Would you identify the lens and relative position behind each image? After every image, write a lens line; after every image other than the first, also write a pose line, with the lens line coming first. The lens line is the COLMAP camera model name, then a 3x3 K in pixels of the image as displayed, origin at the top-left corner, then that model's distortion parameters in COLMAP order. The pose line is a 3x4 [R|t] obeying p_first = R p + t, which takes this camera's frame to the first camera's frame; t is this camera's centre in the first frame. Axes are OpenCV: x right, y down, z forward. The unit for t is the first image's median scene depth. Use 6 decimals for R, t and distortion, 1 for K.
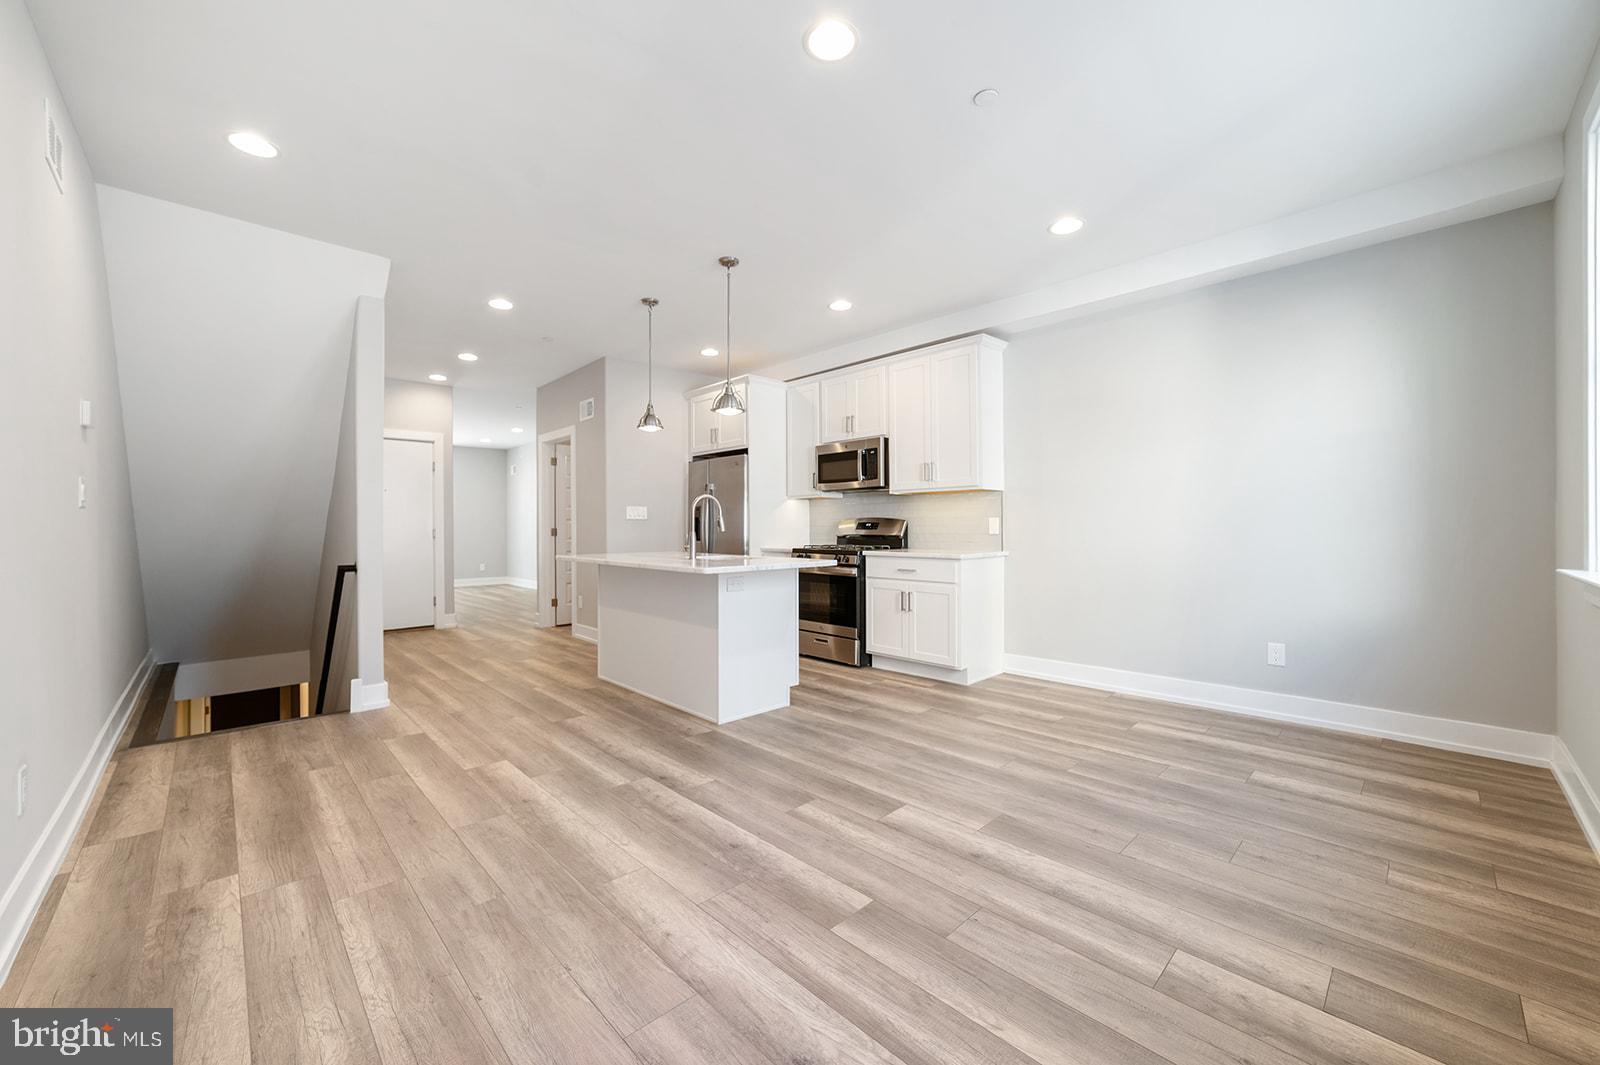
lens RADIAL K [[617.2, 0, 798.0], [0, 617.2, 529.2], [0, 0, 1]] dist [-0.020118, 0.006554]
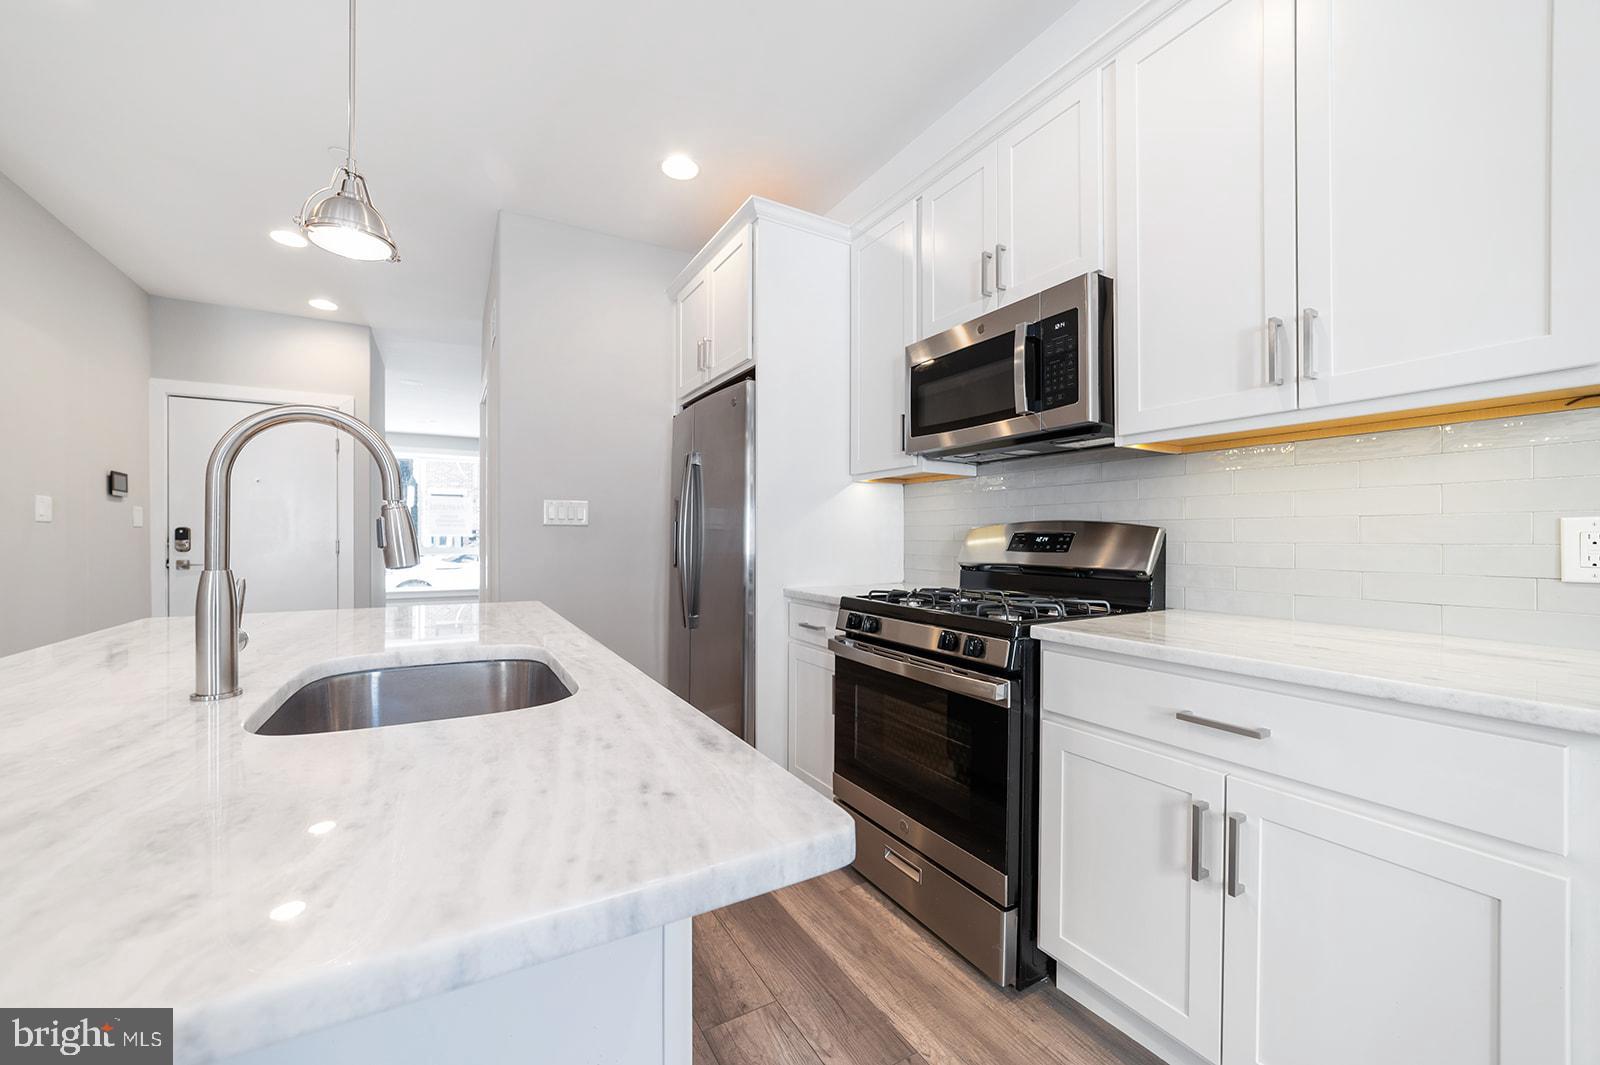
lens RADIAL K [[617.2, 0, 793.9], [0, 617.2, 537.1], [0, 0, 1]] dist [-0.020118, 0.006554]
pose [[0.970587, 0.006493, -0.240665, 0.089572], [-0.007679, 0.999963, -0.003994, -0.009404], [0.240630, 0.005724, 0.970600, 0.942167]]
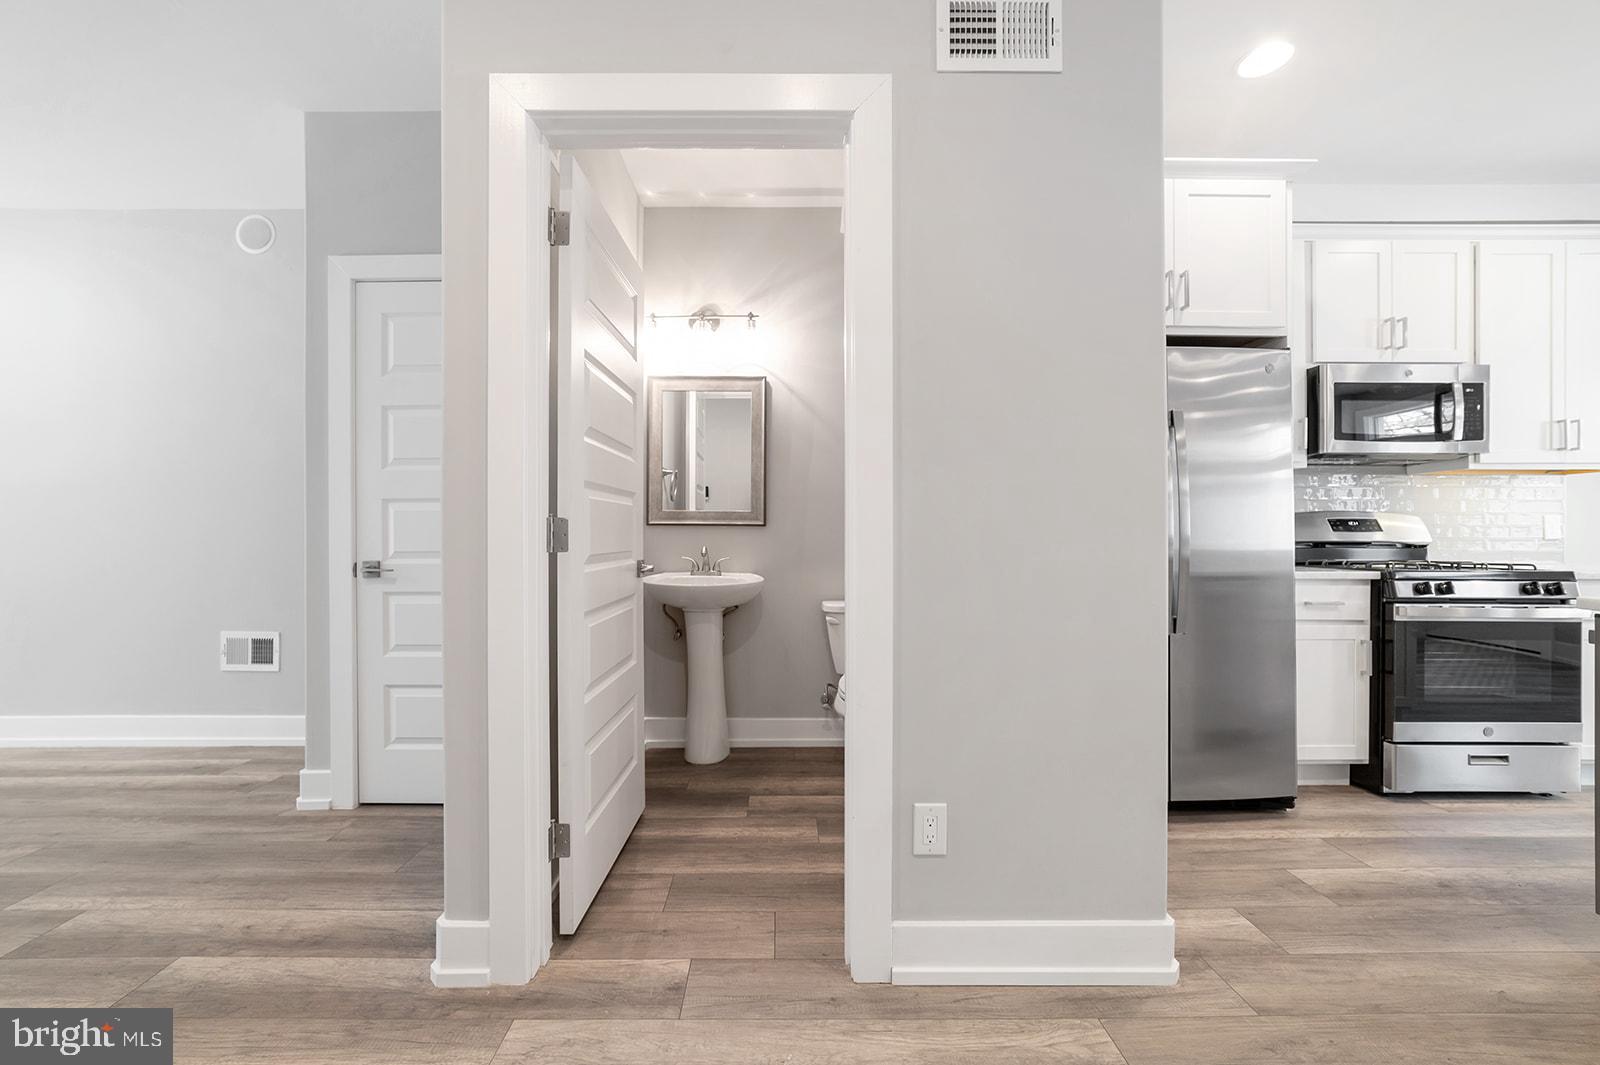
lens RADIAL K [[617.2, 0, 785.4], [0, 617.2, 533.8], [0, 0, 1]] dist [-0.020118, 0.006554]
pose [[0.688216, 0.003406, 0.725498, -1.023579], [-0.000811, 0.999992, -0.003926, 0.007707], [-0.725506, 0.002113, 0.688213, 1.581912]]
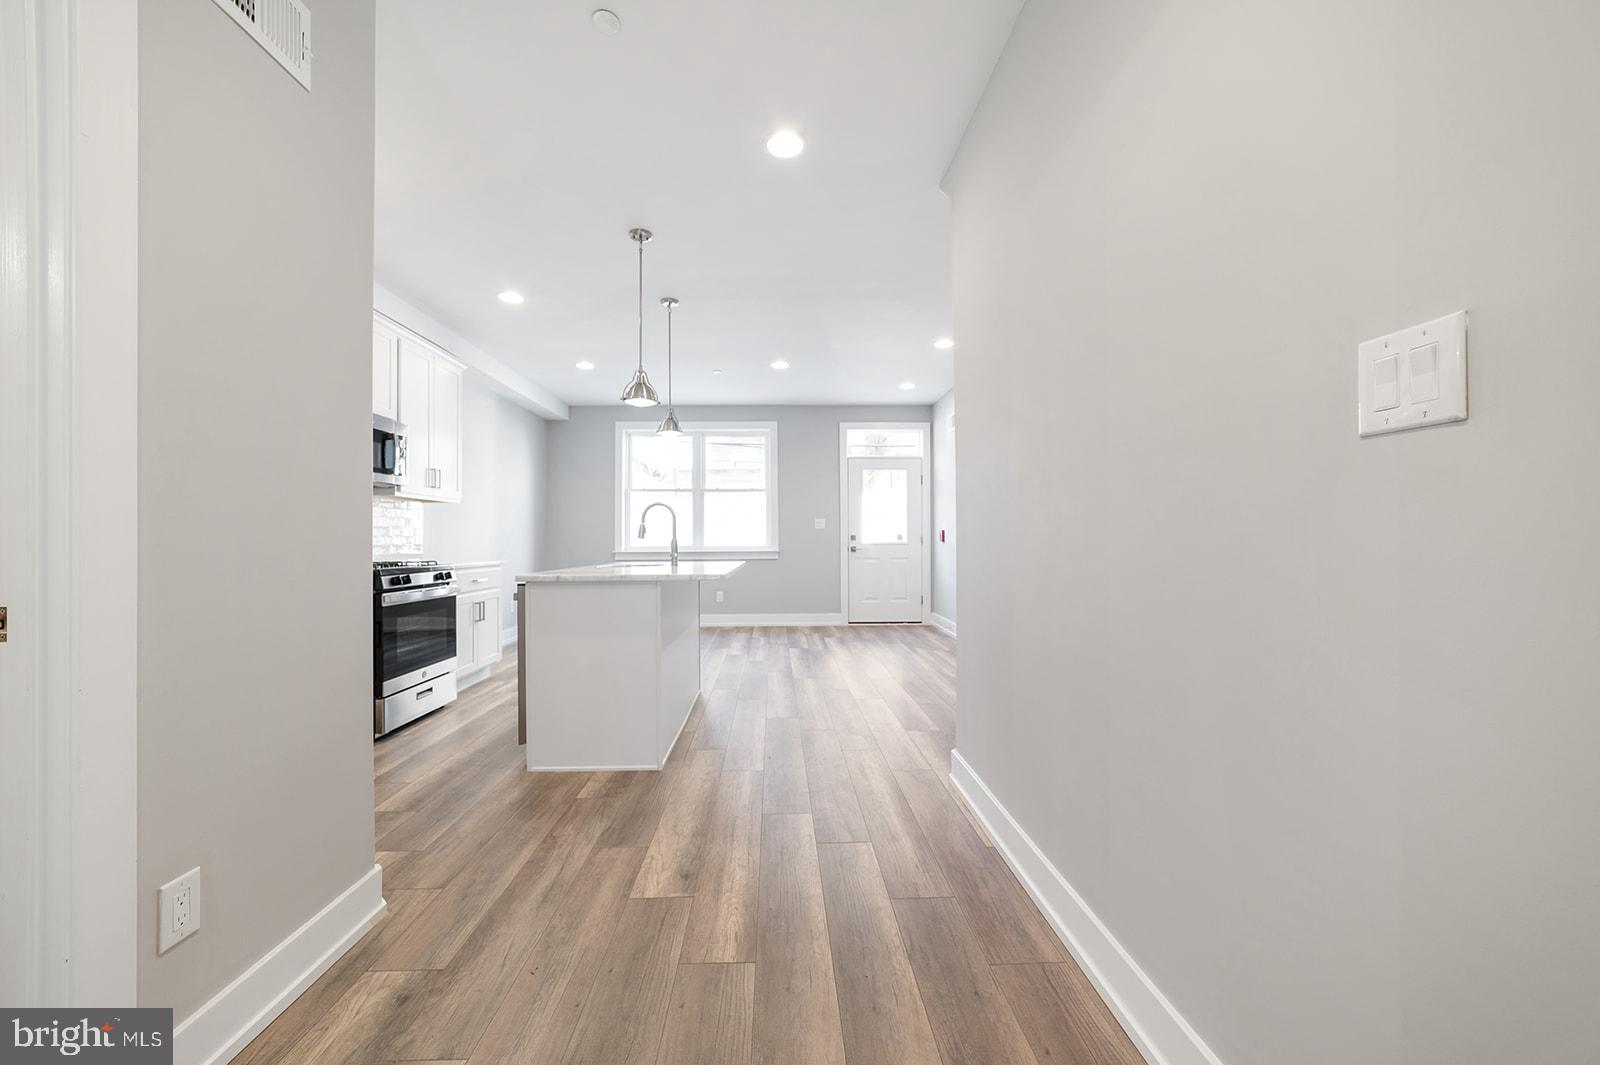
lens RADIAL K [[617.2, 0, 784.4], [0, 617.2, 533.9], [0, 0, 1]] dist [-0.020118, 0.006554]
pose [[-0.731838, 0.014857, 0.681316, -1.128808], [0.011510, 0.999889, -0.009440, 0.008860], [-0.681381, 0.000933, -0.731928, 1.828360]]
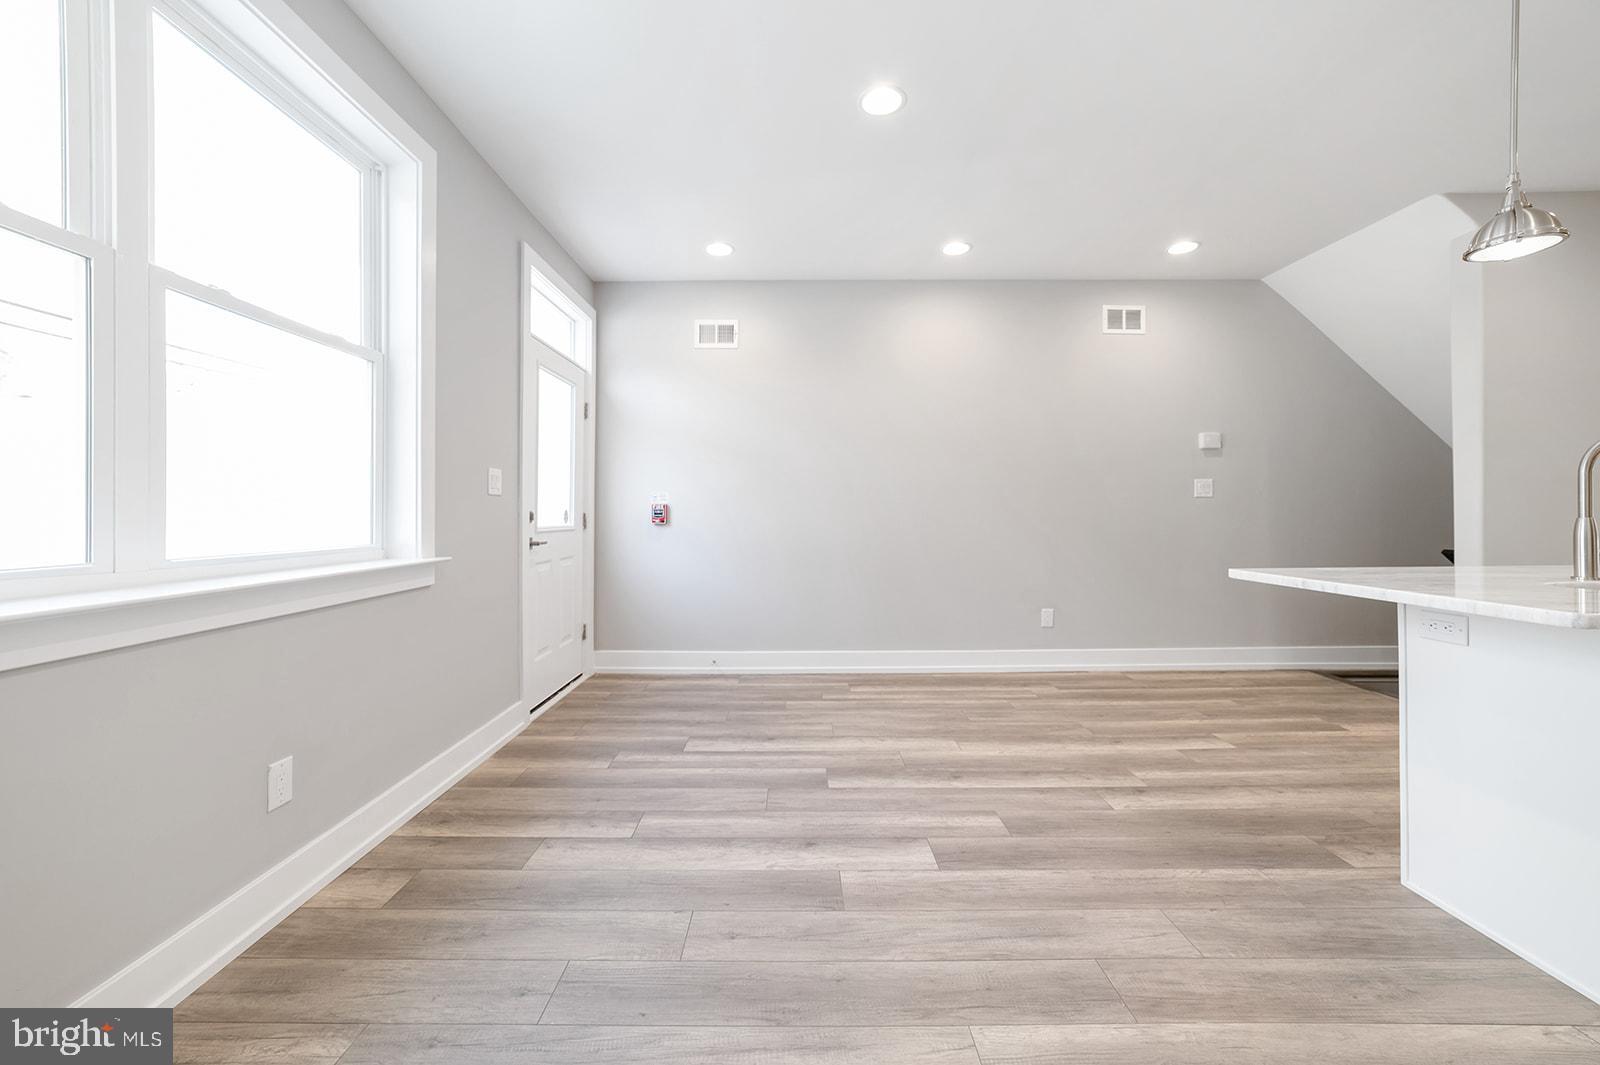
lens RADIAL K [[629.6, 0, 798.1], [0, 629.6, 509.3], [0, 0, 1]] dist [-0.012906, 0.002693]
pose [[-0.689656, 0.001813, -0.724134, 0.620800], [0.005363, 0.999982, -0.002604, -0.004116], [0.724117, -0.005679, -0.689654, 1.009549]]
